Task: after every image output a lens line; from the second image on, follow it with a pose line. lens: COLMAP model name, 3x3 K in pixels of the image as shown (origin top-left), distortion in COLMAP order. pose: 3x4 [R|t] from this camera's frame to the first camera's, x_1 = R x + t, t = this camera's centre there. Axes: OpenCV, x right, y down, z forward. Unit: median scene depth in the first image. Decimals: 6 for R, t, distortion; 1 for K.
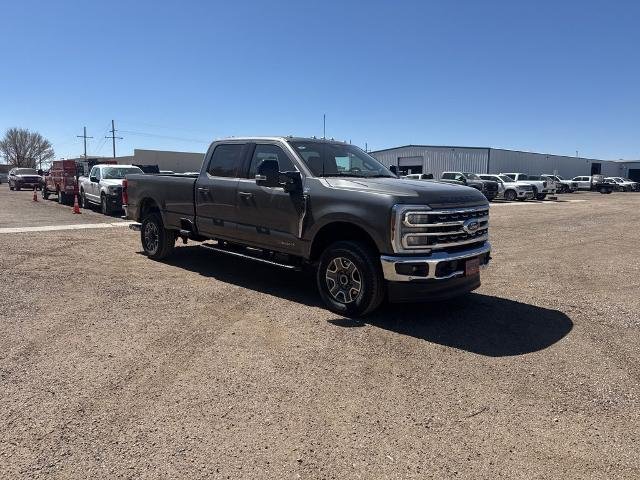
lens RADIAL K [[448.2, 0, 320.0], [0, 448.2, 240.0], [0, 0, 1]] dist [0.034962, 0.002626]
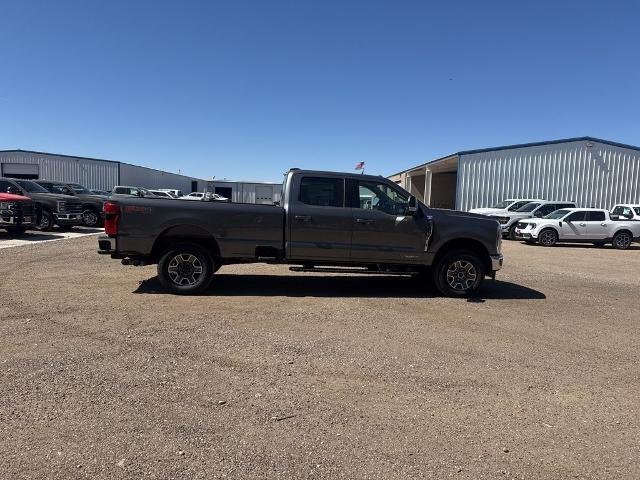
lens RADIAL K [[448.2, 0, 320.0], [0, 448.2, 240.0], [0, 0, 1]] dist [0.034962, 0.002626]
pose [[0.612533, -0.062441, 0.787975, -1.289465], [0.082569, 0.996476, 0.014778, -0.083029], [-0.786121, 0.056010, 0.615530, 0.381964]]
